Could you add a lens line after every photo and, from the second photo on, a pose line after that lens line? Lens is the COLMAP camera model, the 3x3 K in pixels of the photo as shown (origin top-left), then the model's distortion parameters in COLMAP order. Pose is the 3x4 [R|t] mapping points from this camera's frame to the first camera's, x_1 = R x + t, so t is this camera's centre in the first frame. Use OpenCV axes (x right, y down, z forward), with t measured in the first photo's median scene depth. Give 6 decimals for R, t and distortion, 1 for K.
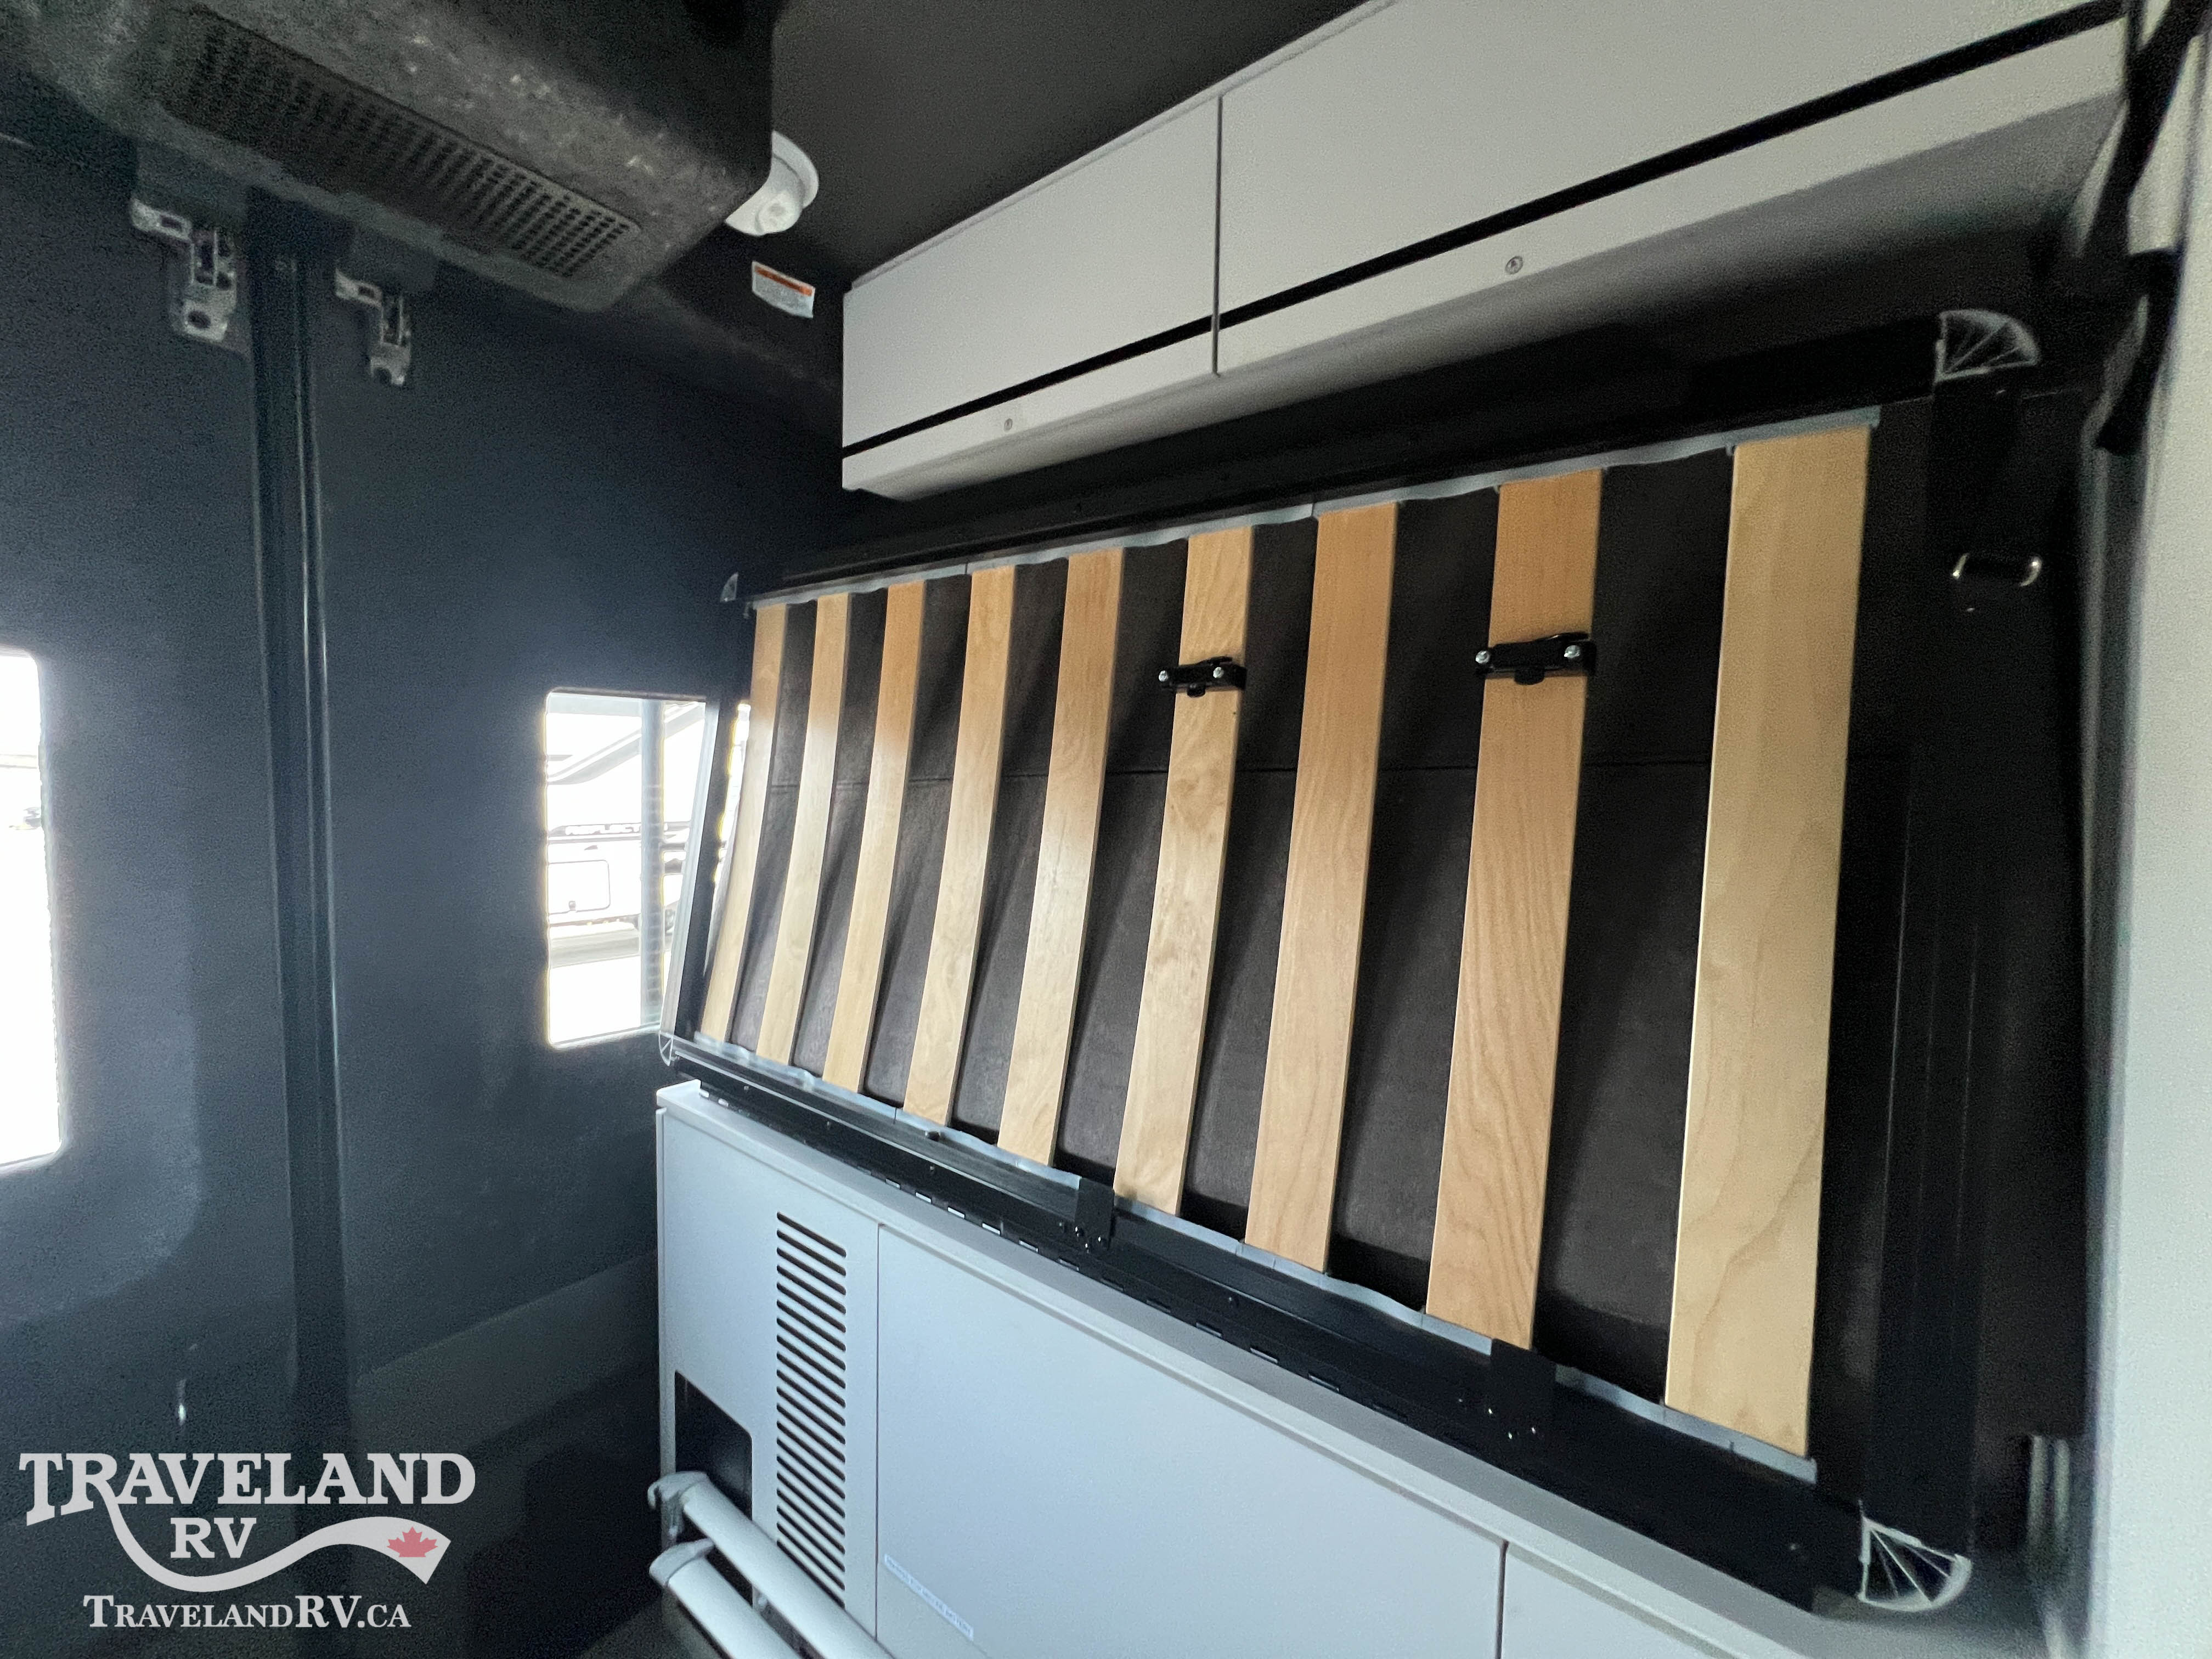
lens RADIAL K [[885.6, 0, 1099.8], [0, 885.6, 826.3], [0, 0, 1]] dist [-0.002481, 0.001140]
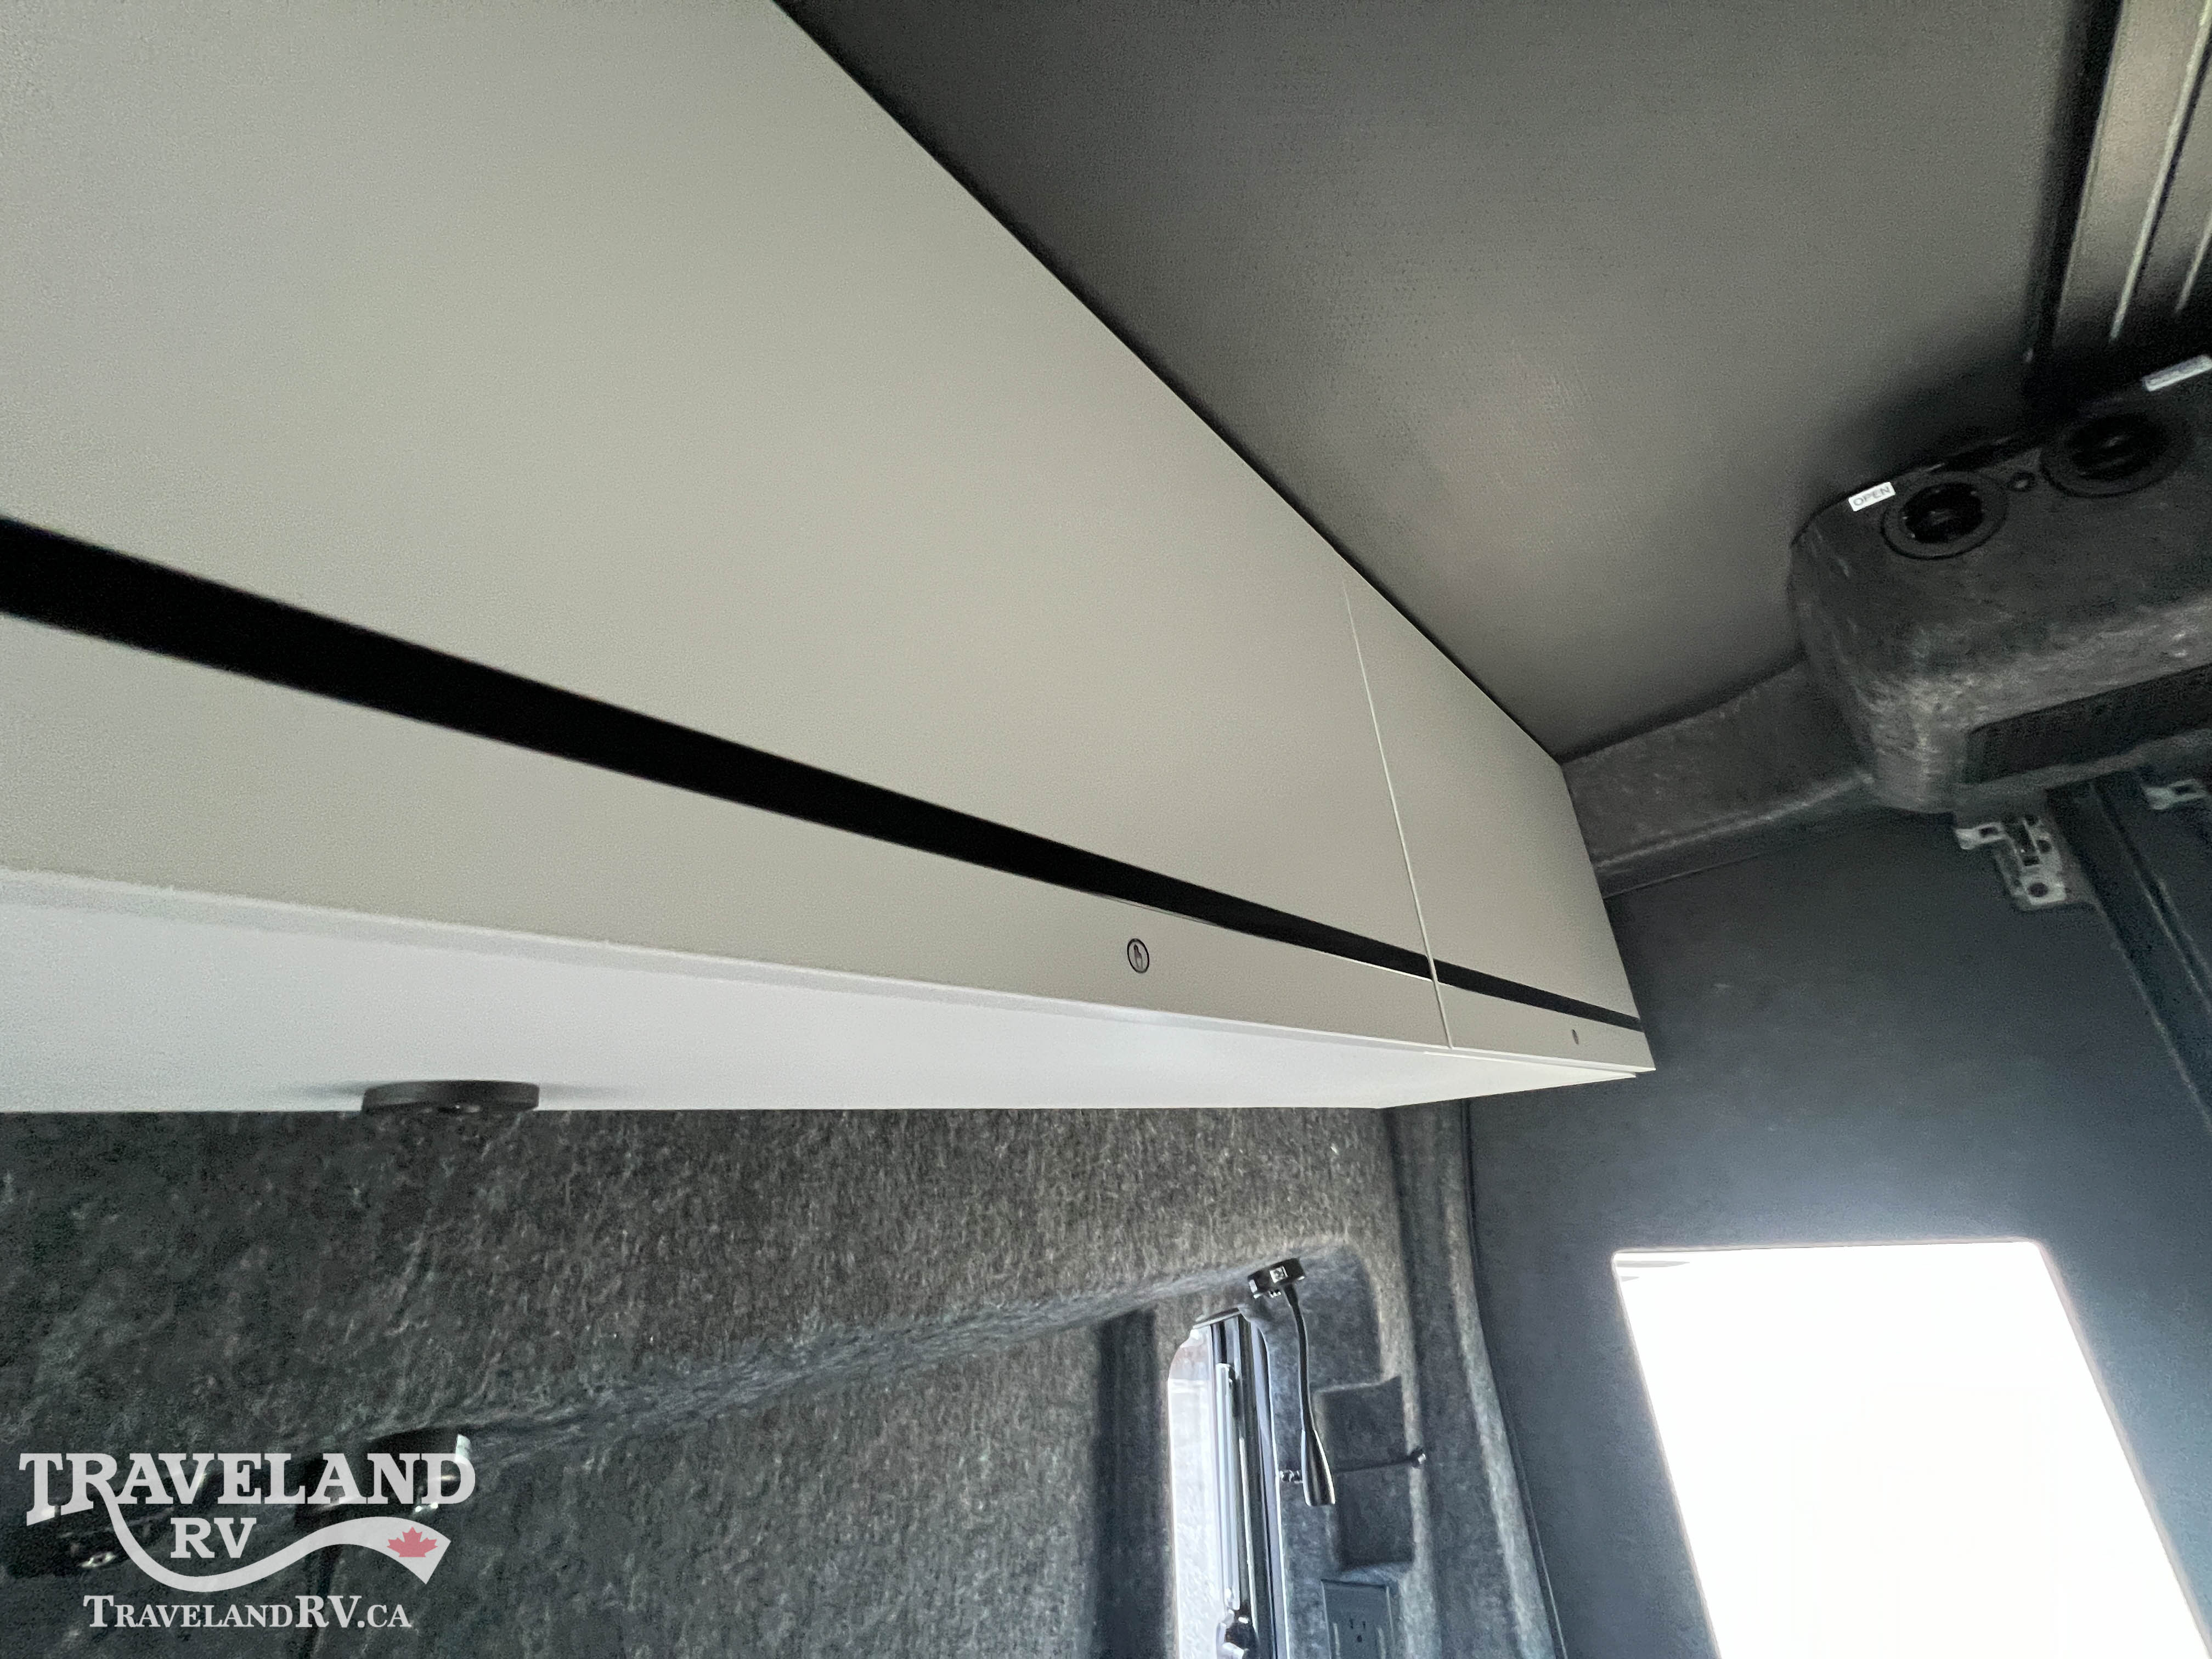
lens RADIAL K [[883.4, 0, 1102.1], [0, 883.4, 833.5], [0, 0, 1]] dist [-0.005360, 0.000202]
pose [[-0.056331, -0.381407, -0.922689, 0.057944], [0.017276, 0.923646, -0.382857, -0.217119], [0.998263, -0.037507, -0.045441, -0.083245]]
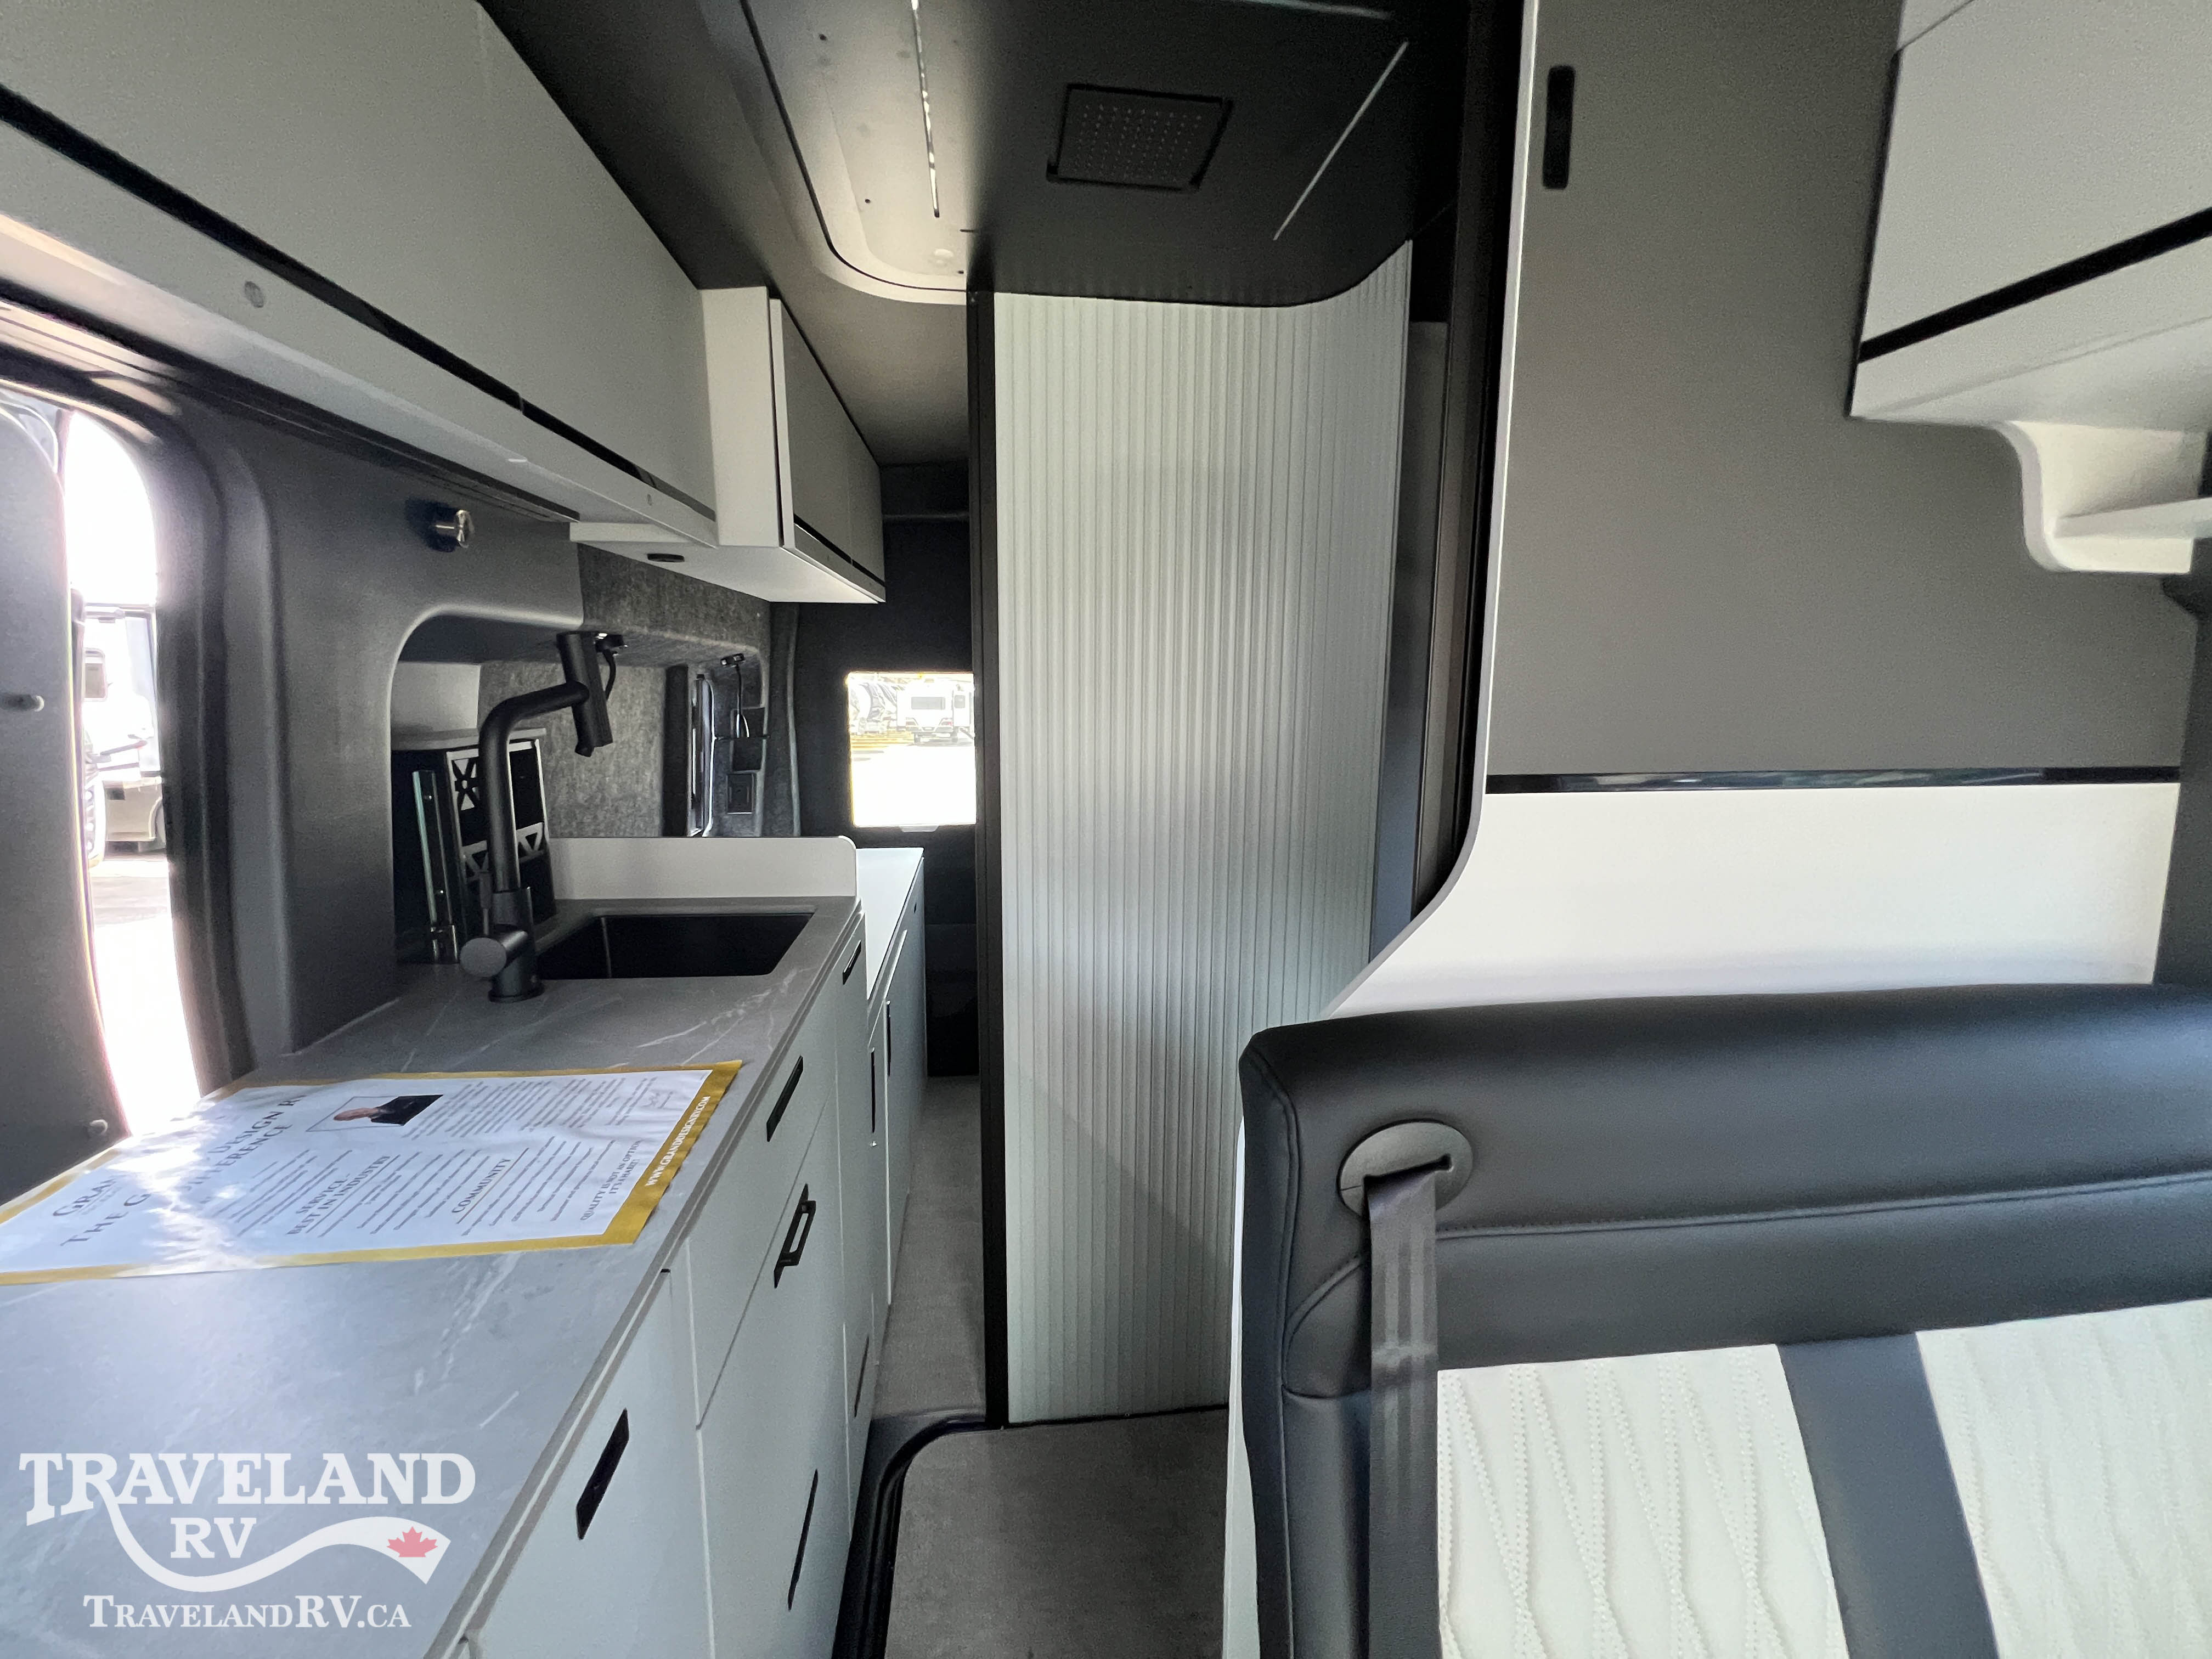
lens RADIAL K [[885.6, 0, 1107.9], [0, 885.6, 828.8], [0, 0, 1]] dist [-0.002481, 0.001140]
pose [[0.710140, 0.109288, -0.695527, 1.312194], [-0.041995, 0.992695, 0.113105, -0.007776], [0.702807, -0.051112, 0.709542, -0.910065]]
